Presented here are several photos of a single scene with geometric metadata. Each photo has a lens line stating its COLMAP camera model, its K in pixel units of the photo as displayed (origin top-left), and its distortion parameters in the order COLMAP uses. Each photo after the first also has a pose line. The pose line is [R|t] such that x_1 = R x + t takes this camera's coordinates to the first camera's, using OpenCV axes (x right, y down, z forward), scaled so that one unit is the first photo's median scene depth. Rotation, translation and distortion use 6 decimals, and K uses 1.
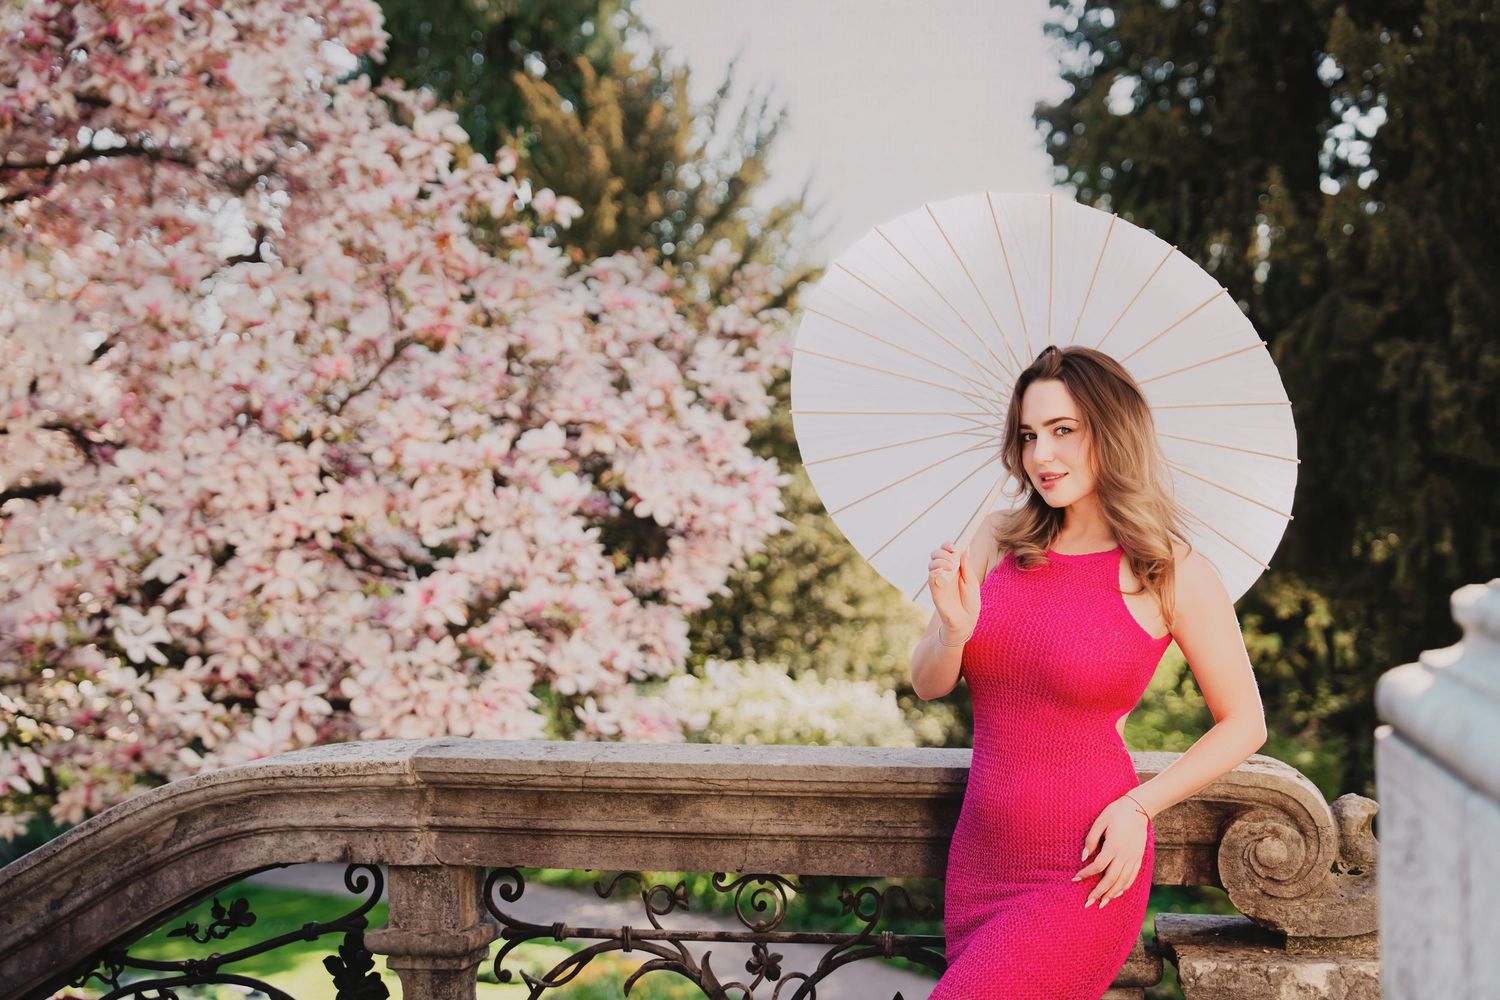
lens RADIAL K [[2830.1, 0, 825.4], [0, 2830.1, 494.4], [0, 0, 1]] dist [0.227909, -0.027923]
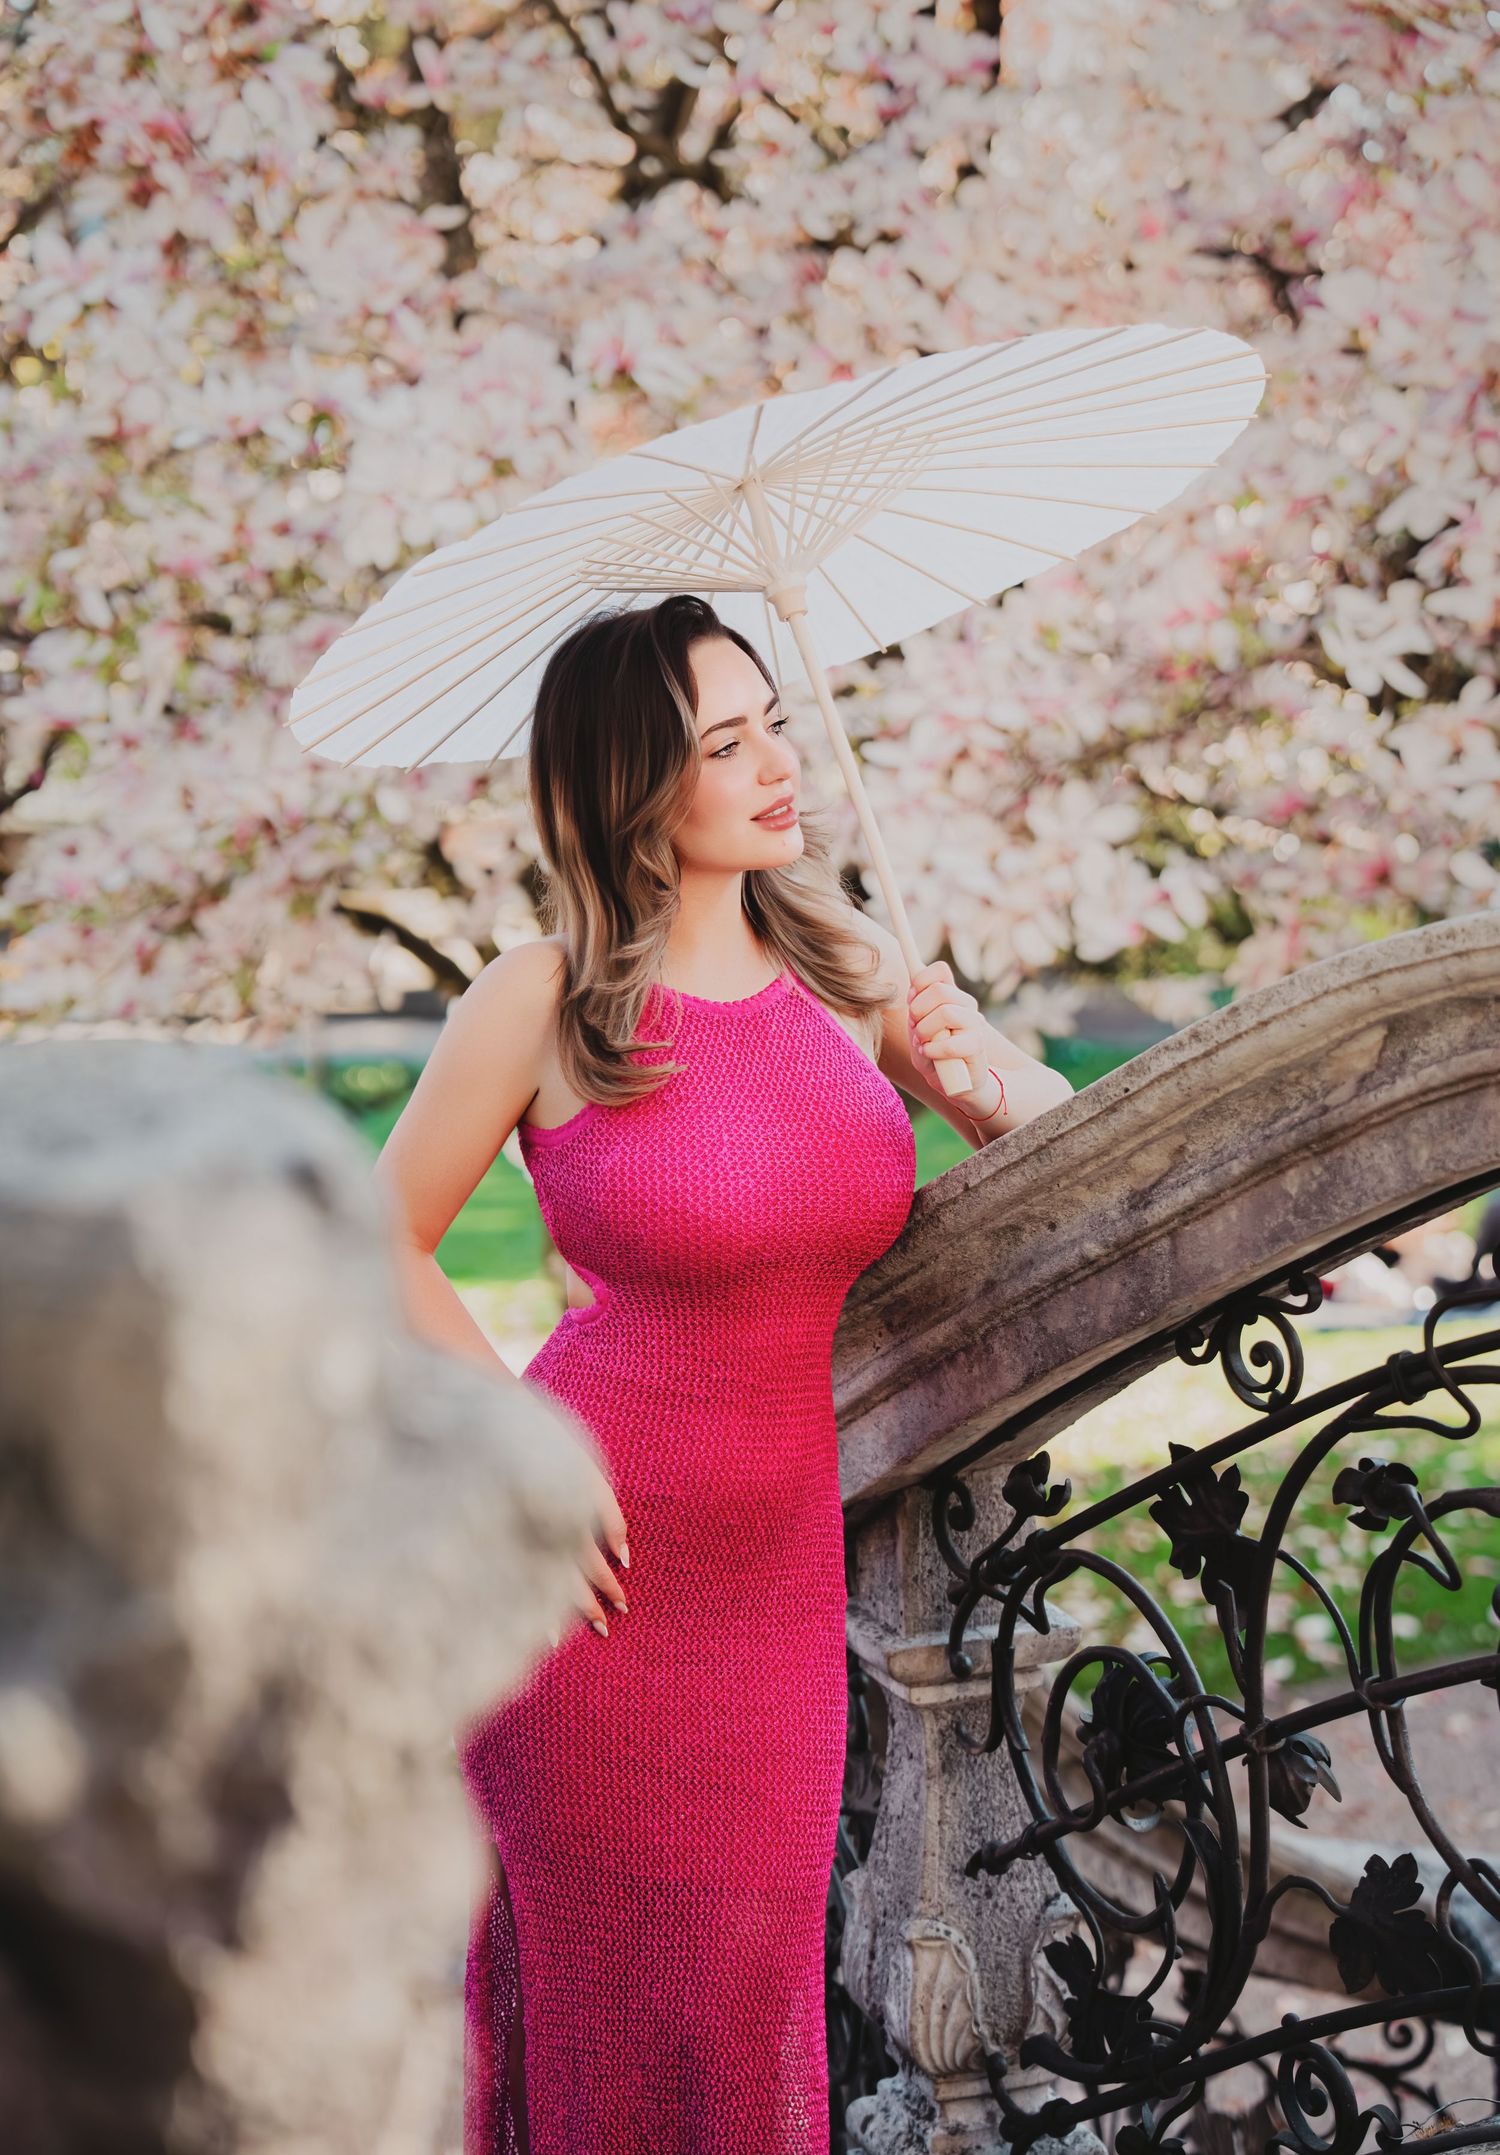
lens RADIAL K [[4637.1, 0, 407.4], [0, 4637.1, 1077.0], [0, 0, 1]] dist [0.054238, 0.444257]
pose [[0.899115, 0.014538, -0.437471, -0.028056], [0.044792, 0.991145, 0.124998, 0.014279], [0.435415, -0.131982, 0.890502, 0.168884]]
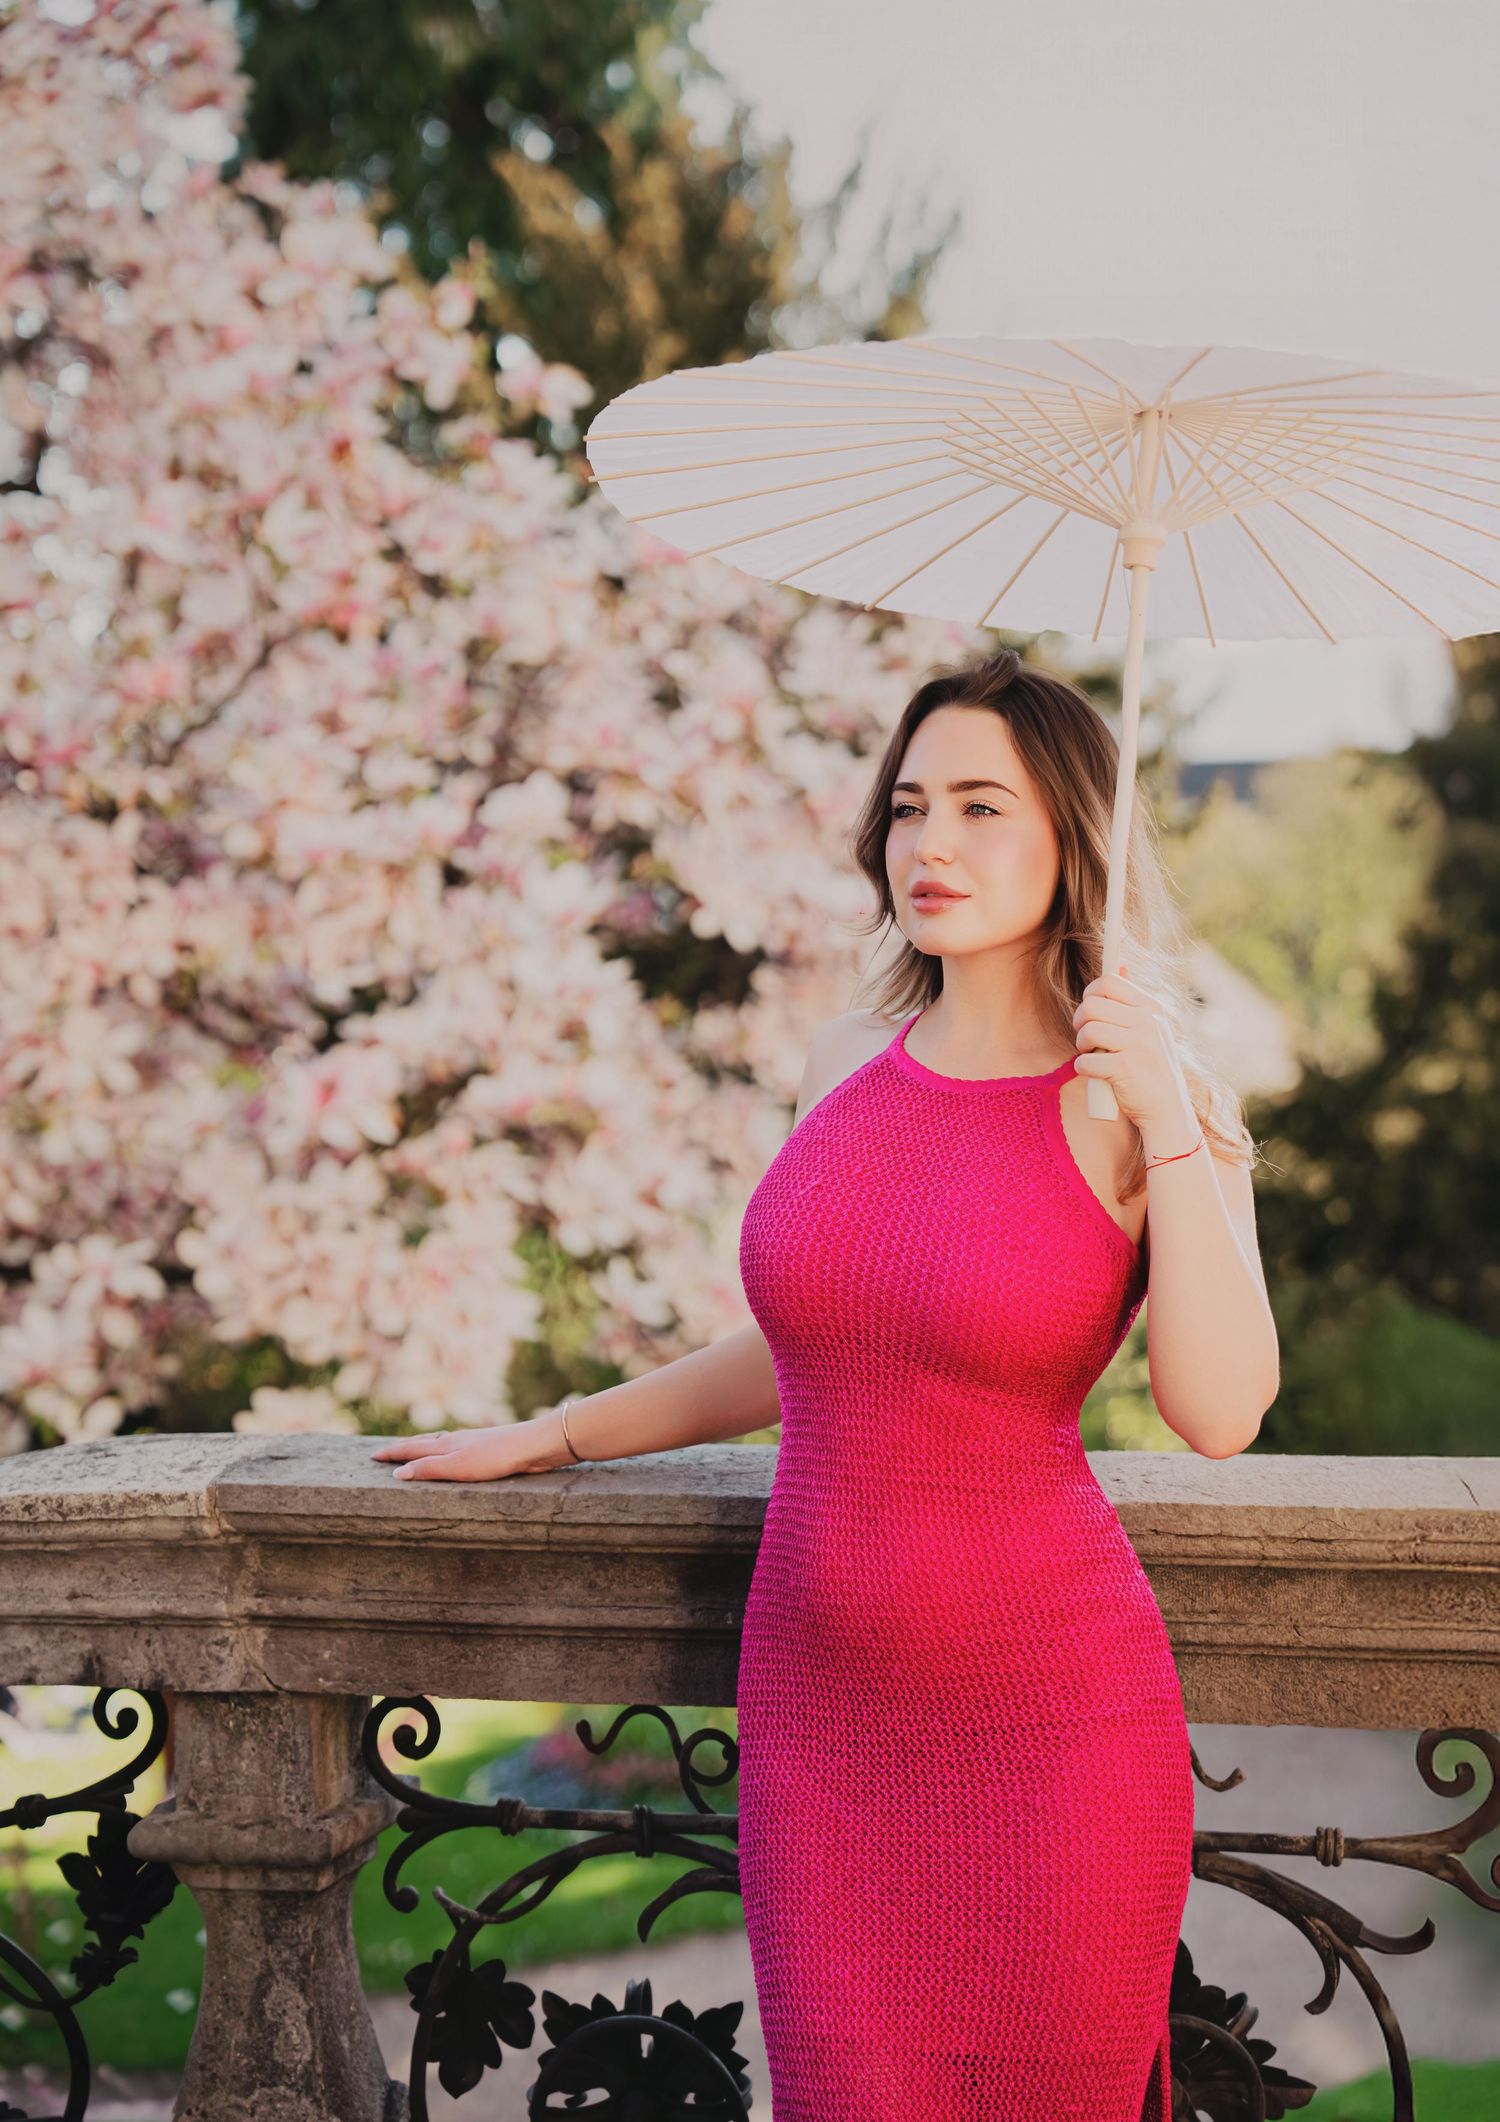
lens RADIAL K [[4532.6, 0, 750.0], [0, 4532.6, 1061.0], [0, 0, 1]] dist [0.293359, -0.434405]
pose [[0.997956, -0.011143, -0.062932, 0.001023], [0.014066, 0.998833, 0.046199, -0.009917], [0.062344, -0.046990, 0.996948, 0.106356]]
